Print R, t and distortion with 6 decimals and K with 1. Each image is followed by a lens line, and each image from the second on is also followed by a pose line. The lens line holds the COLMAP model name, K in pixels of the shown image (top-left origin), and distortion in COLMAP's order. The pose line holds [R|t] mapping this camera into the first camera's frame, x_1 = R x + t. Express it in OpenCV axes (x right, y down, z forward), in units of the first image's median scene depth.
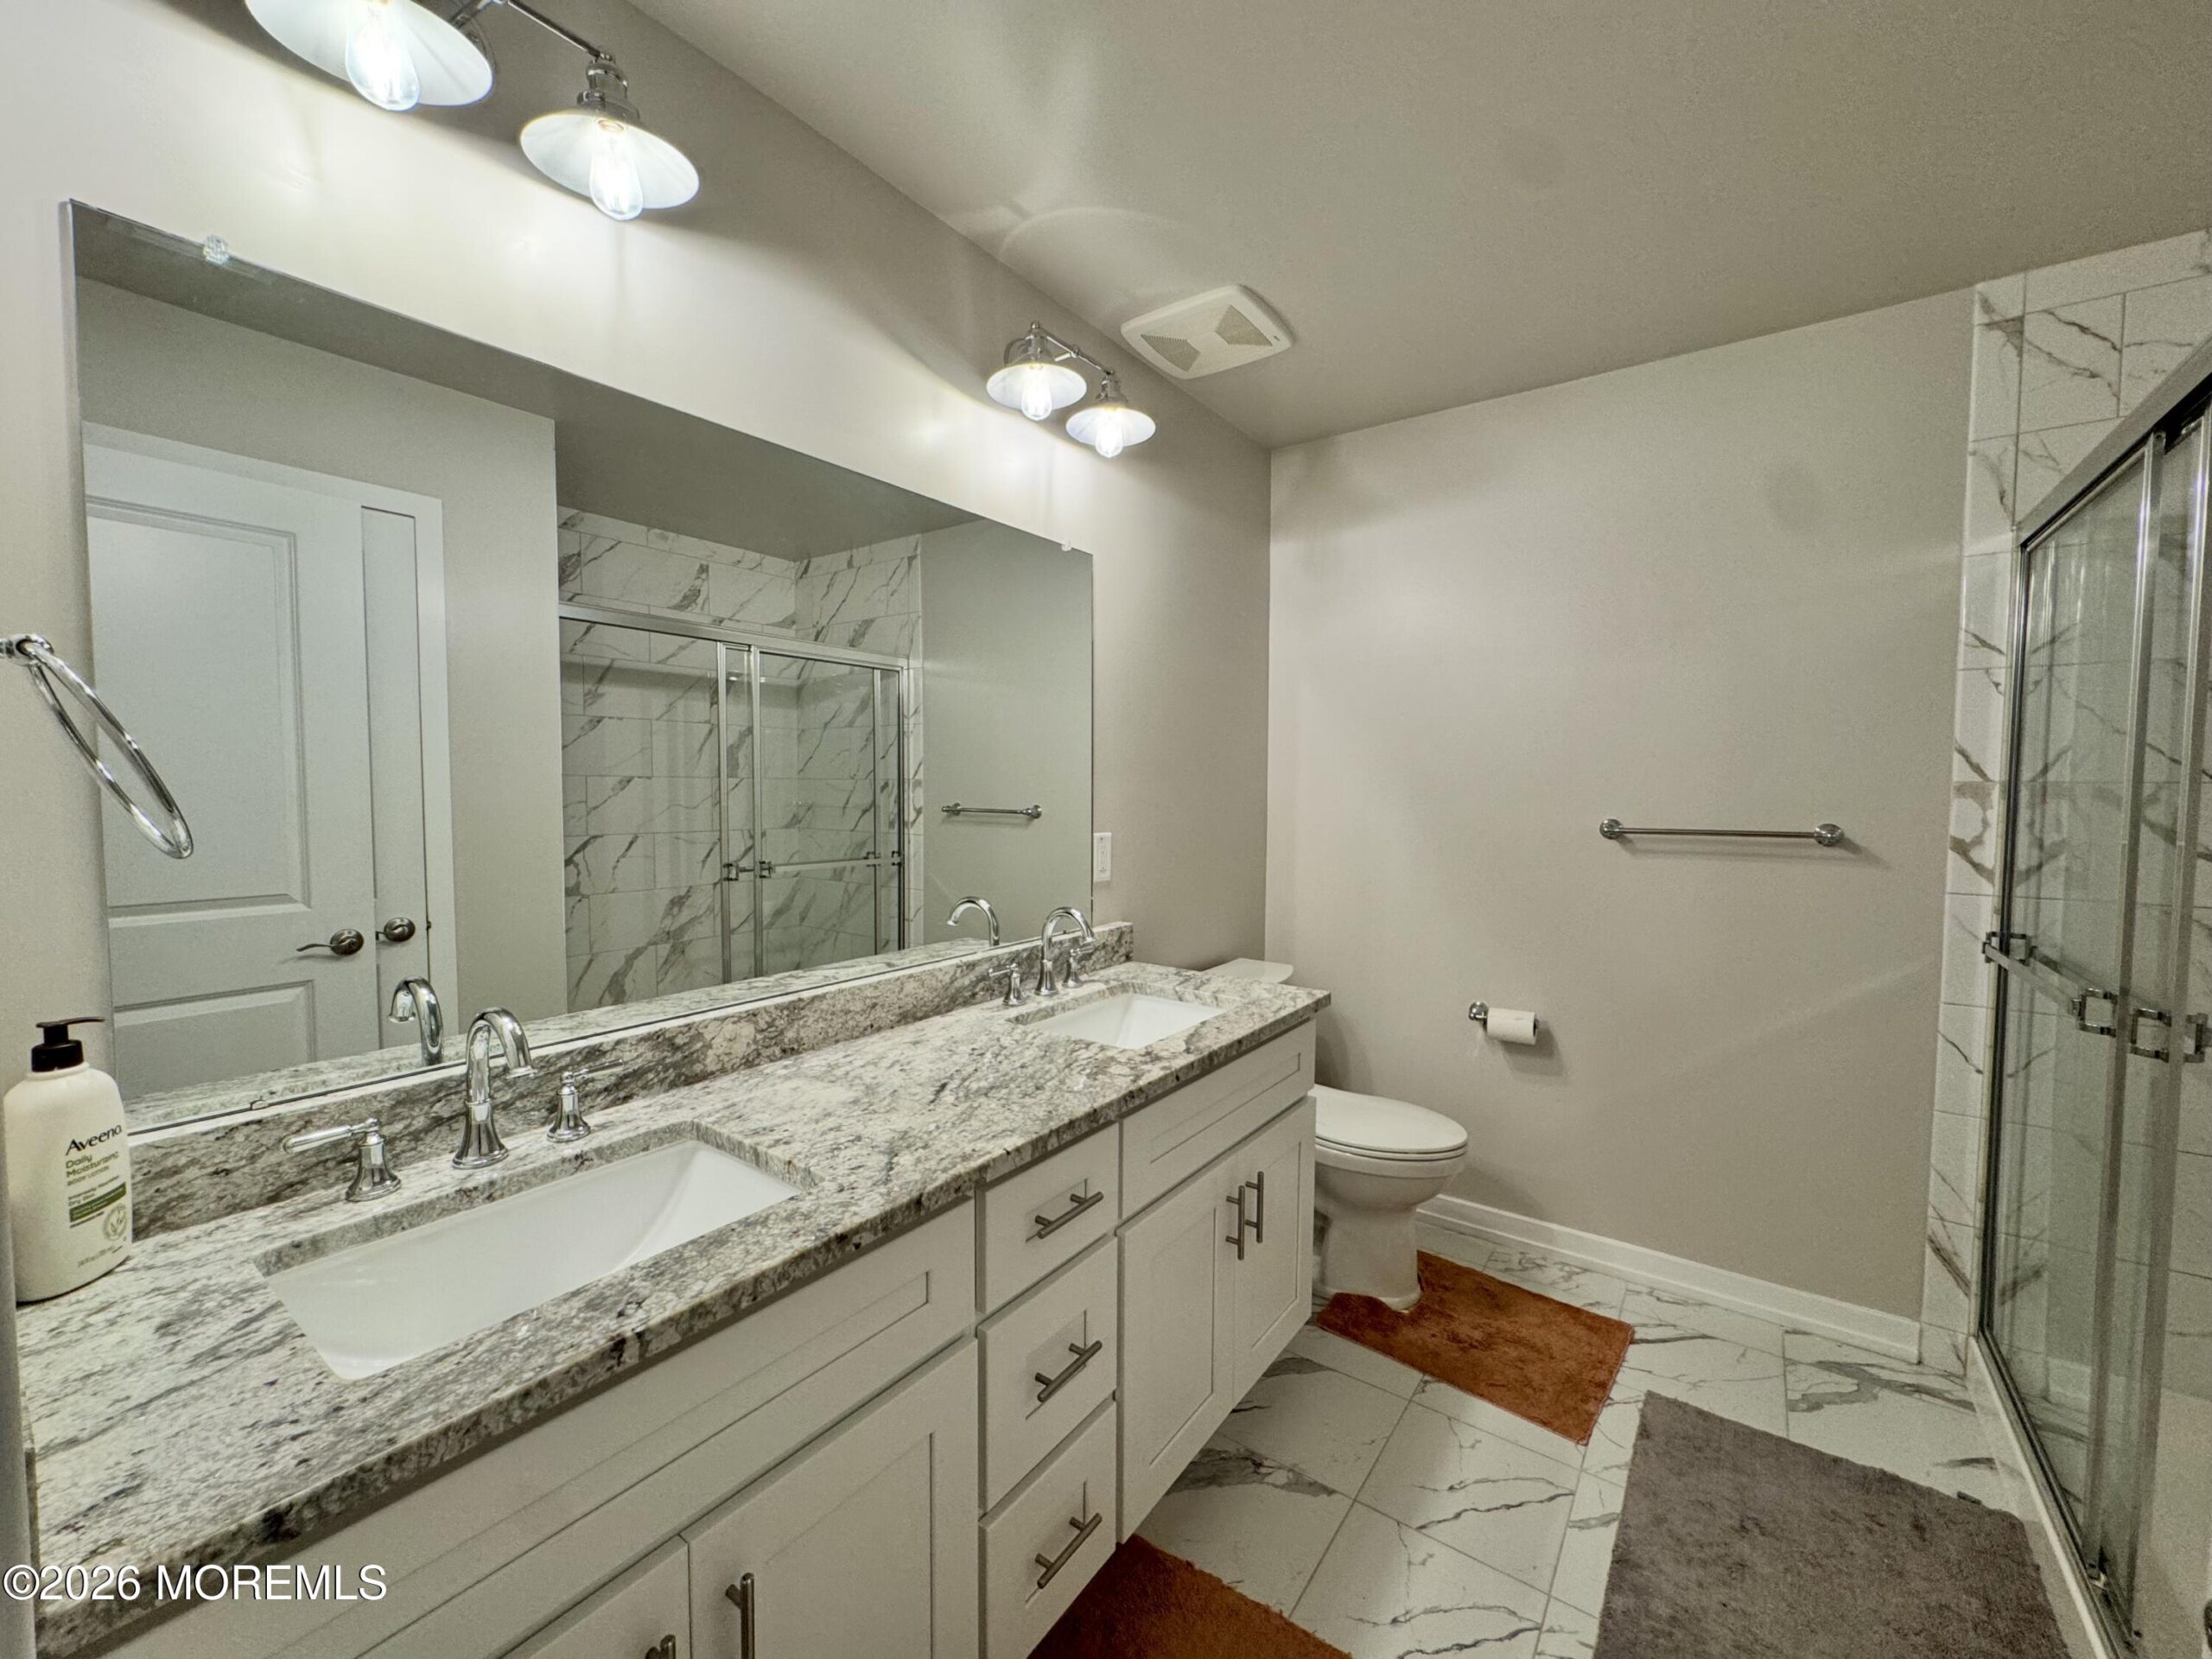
lens RADIAL K [[886.4, 0, 1103.9], [0, 886.4, 835.4], [0, 0, 1]] dist [0.000407, -0.000234]
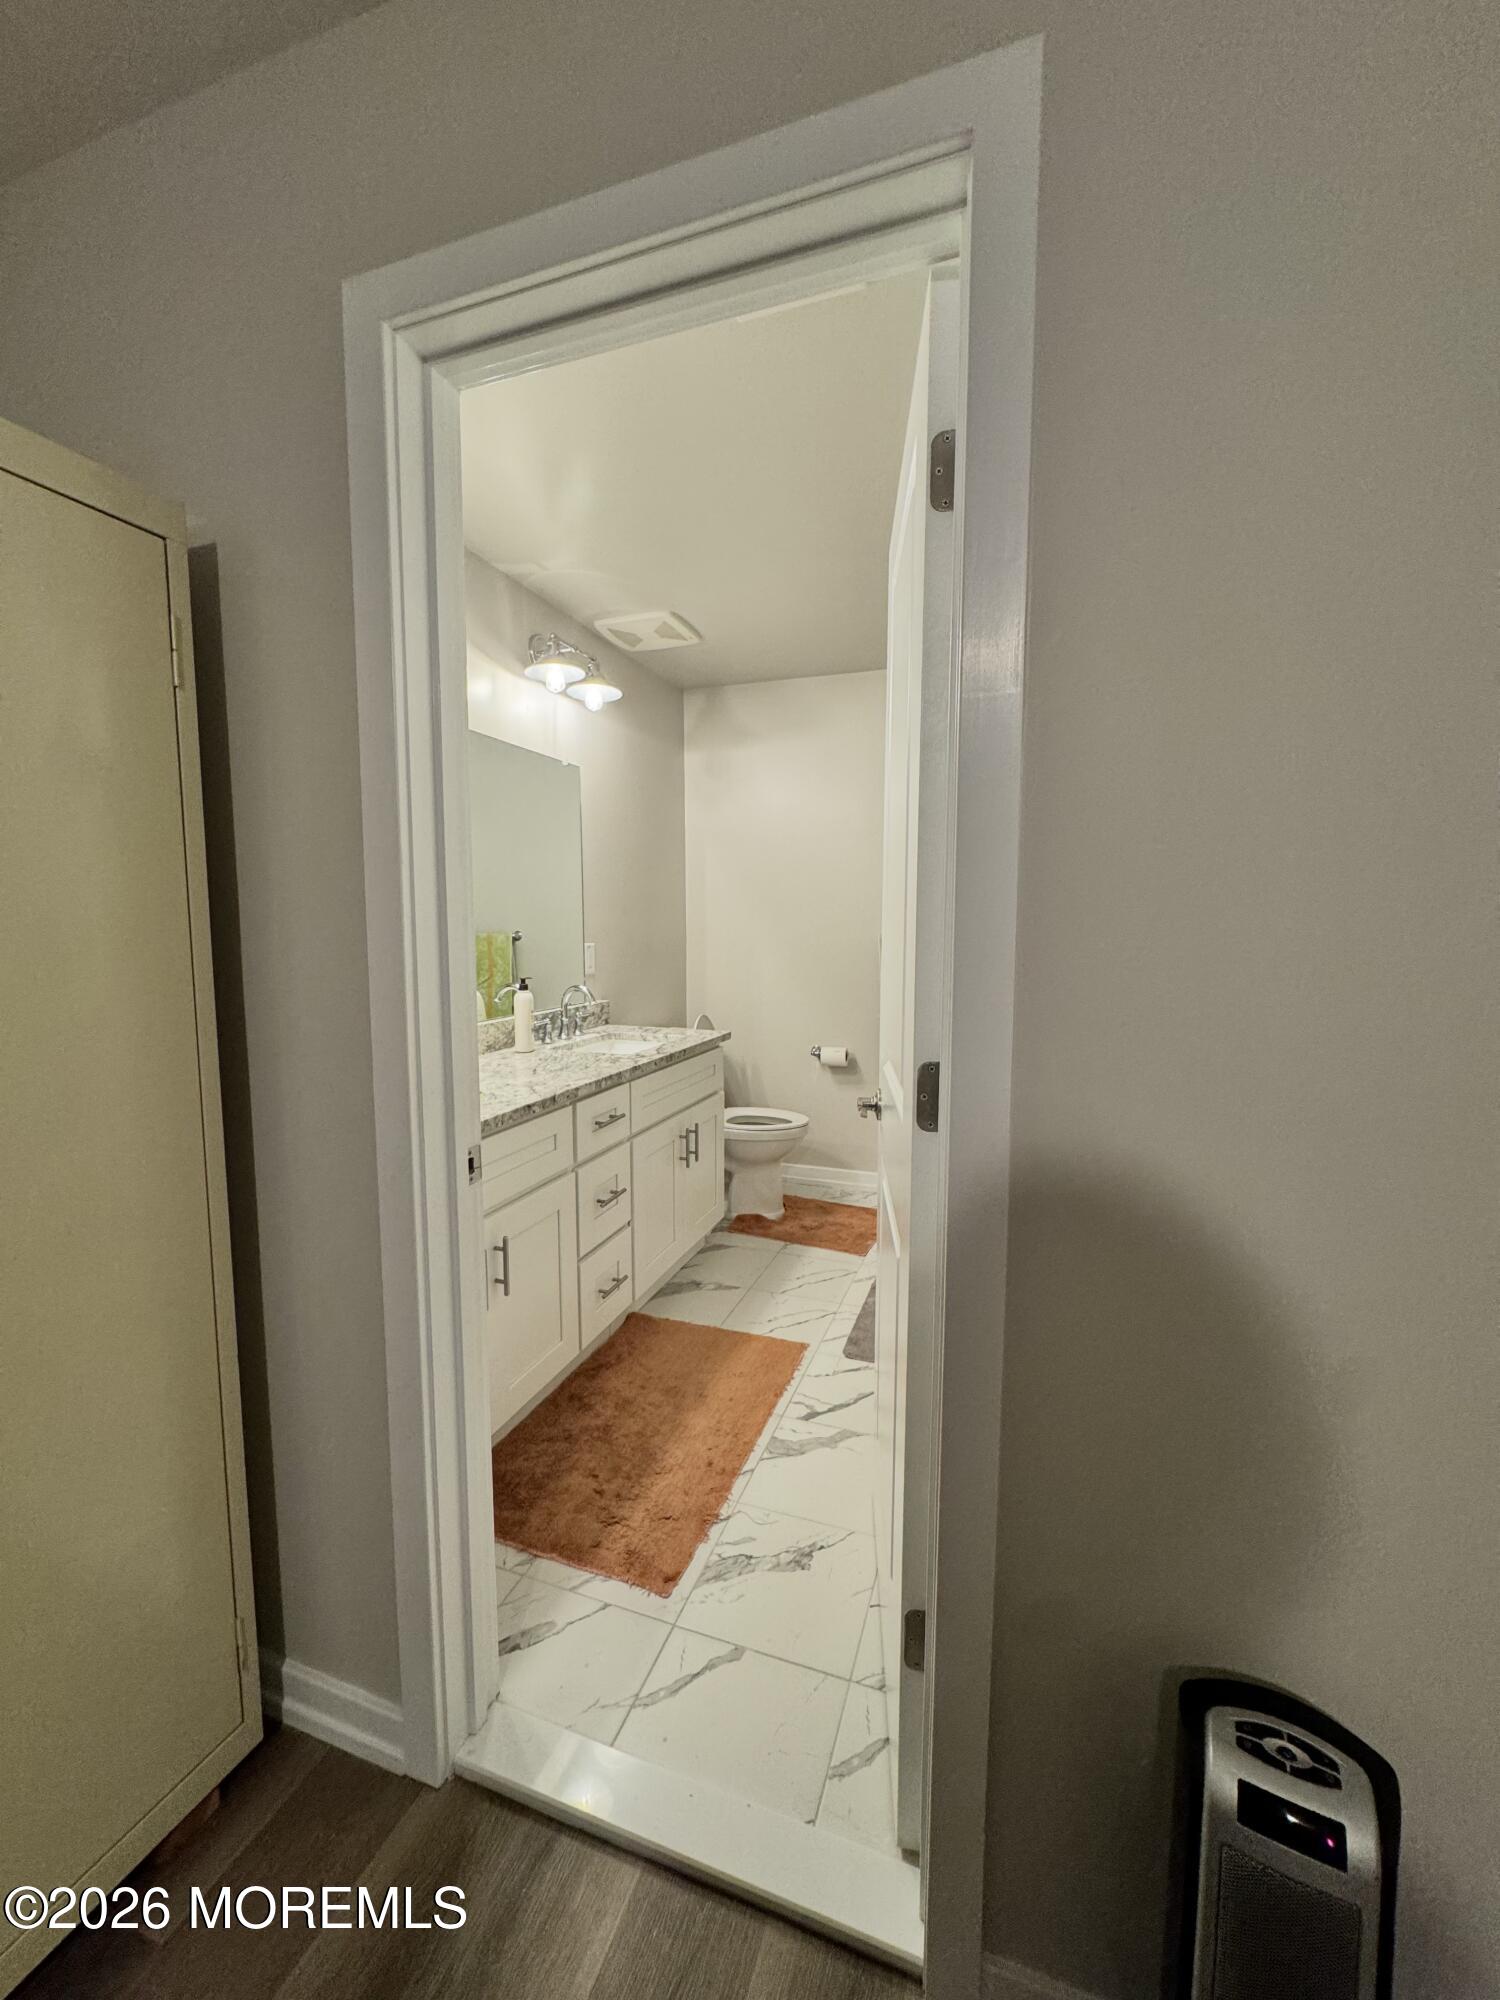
lens RADIAL K [[801.4, 0, 751.0], [0, 801.4, 993.0], [0, 0, 1]] dist [0.000407, -0.000234]
pose [[0.958854, -0.027687, 0.282545, -0.153127], [0.018973, 0.999258, 0.033530, 0.050792], [-0.283264, -0.026790, 0.958668, -0.531924]]
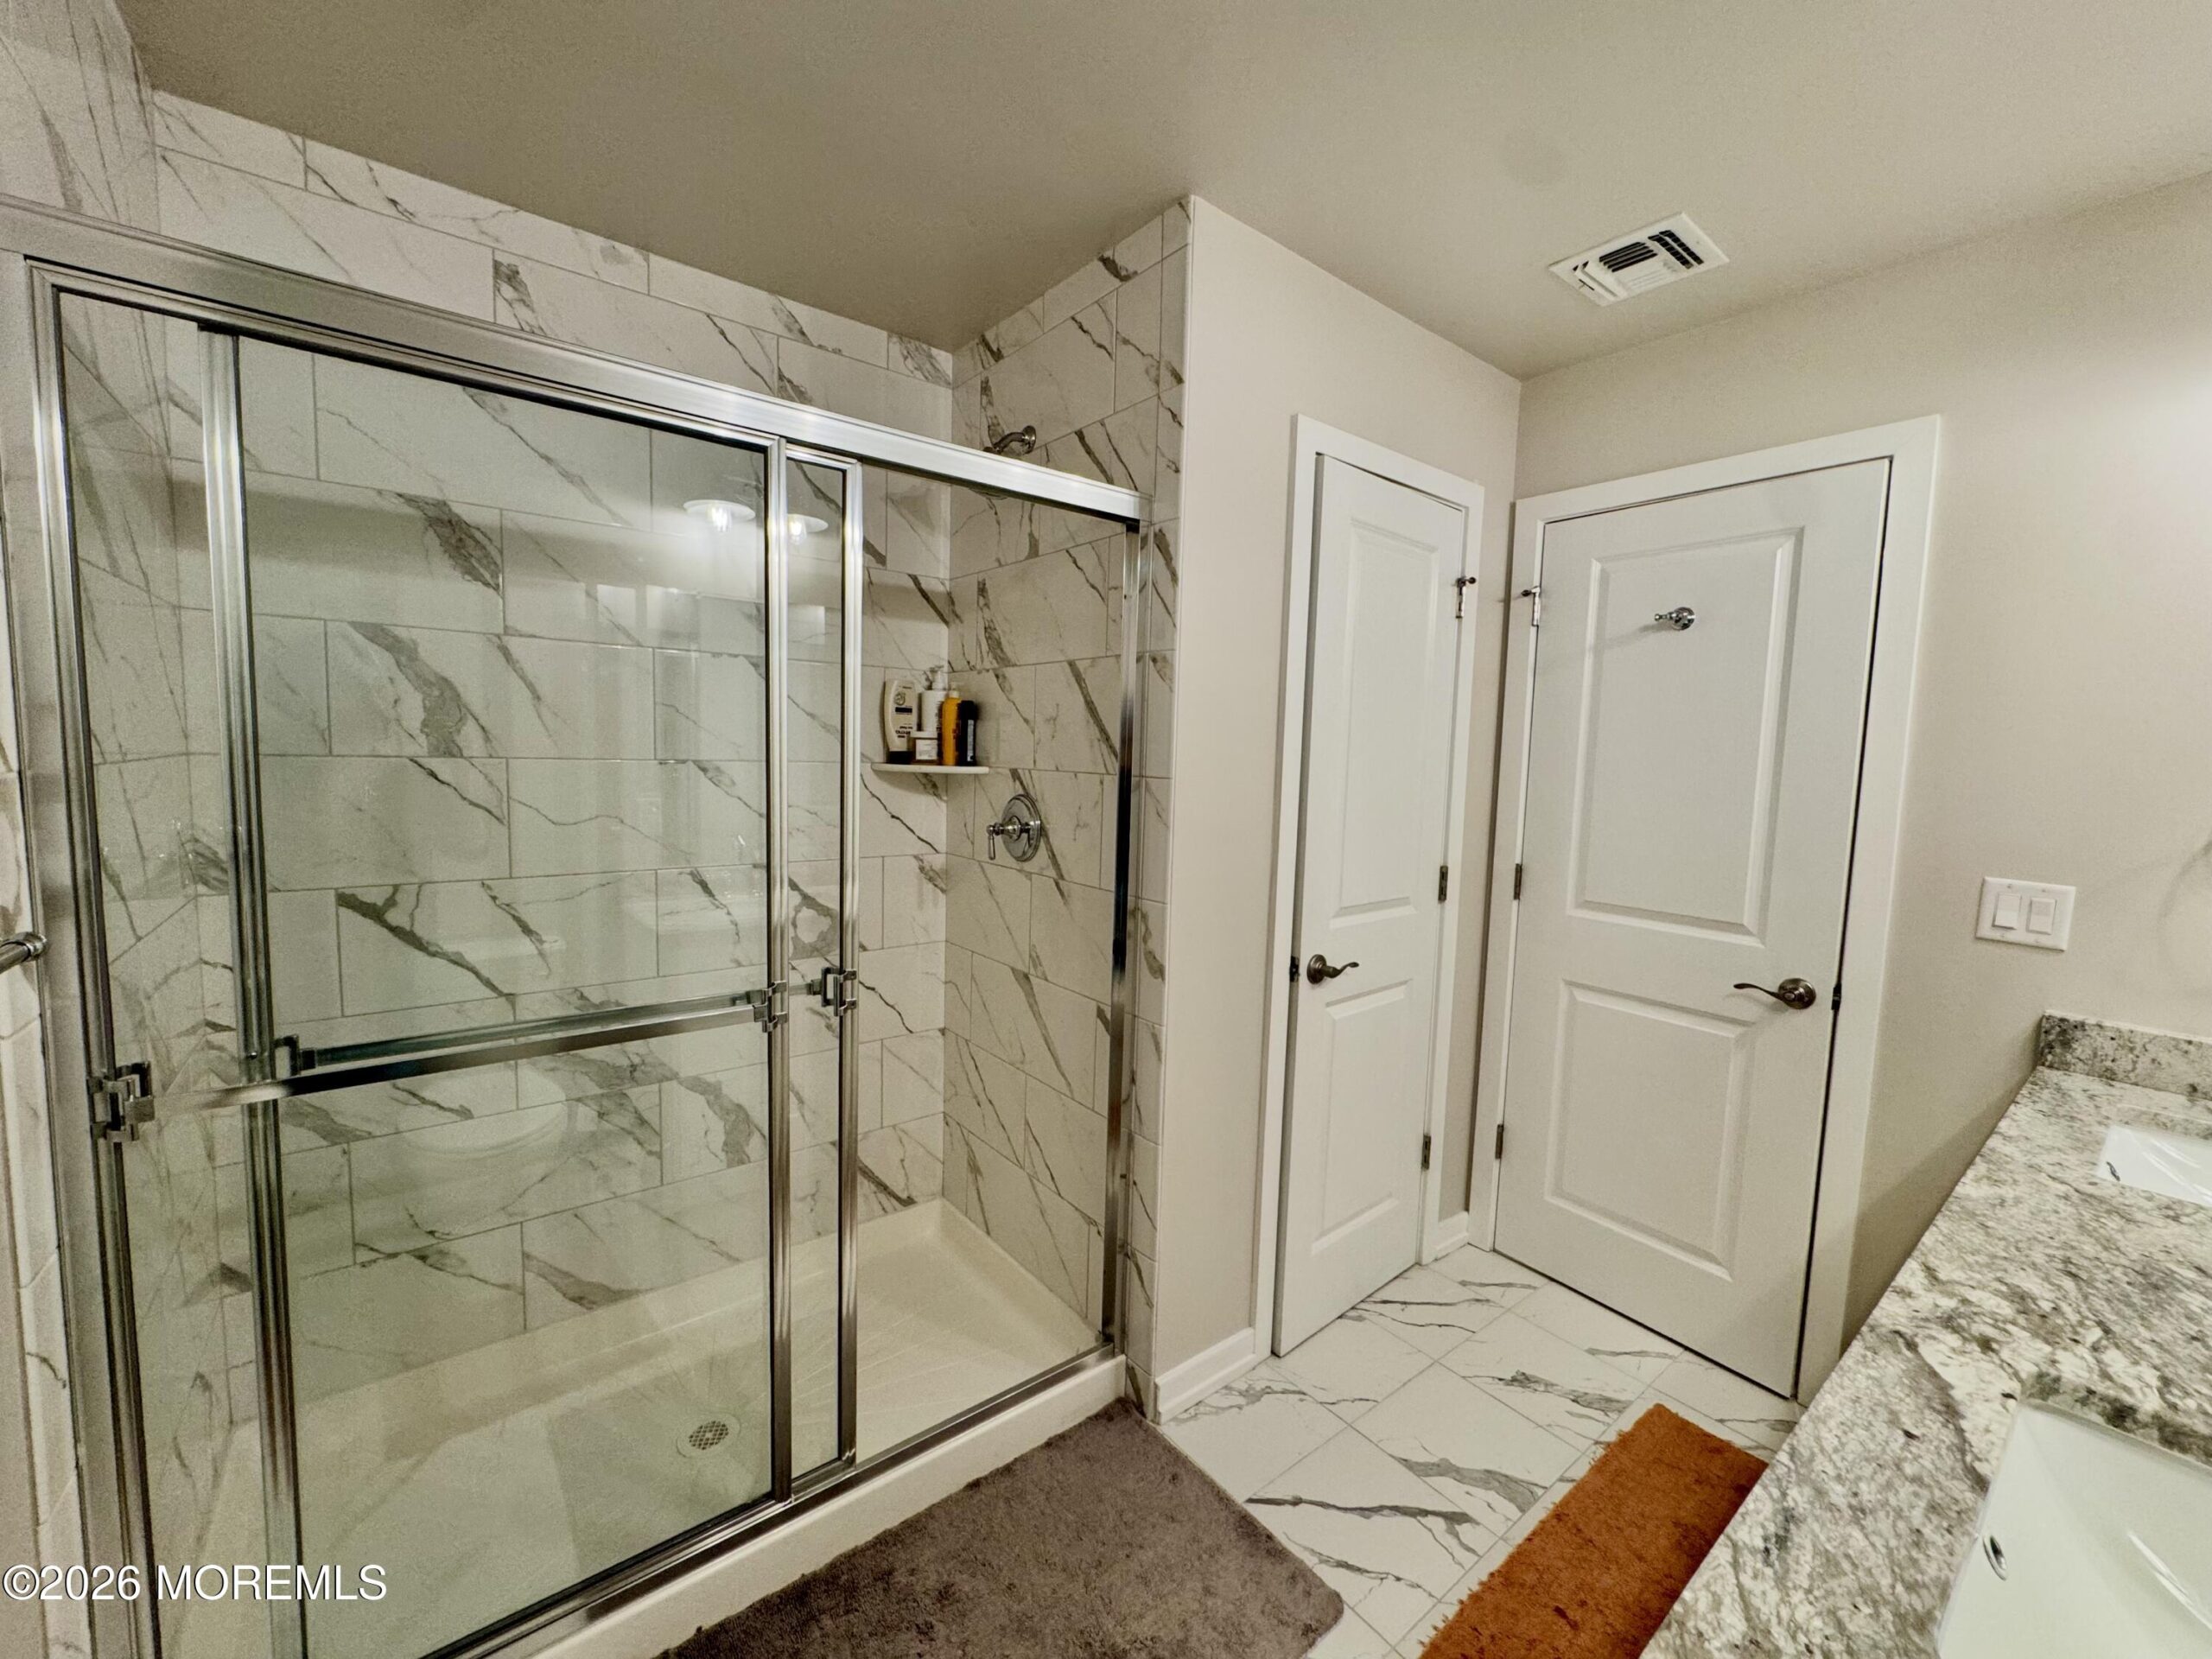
lens RADIAL K [[886.4, 0, 1108.0], [0, 886.4, 836.2], [0, 0, 1]] dist [0.000407, -0.000234]
pose [[-0.963218, -0.057279, 0.262547, 0.403426], [-0.017796, 0.988471, 0.150361, -0.124699], [-0.268133, 0.140158, -0.953132, 1.464009]]
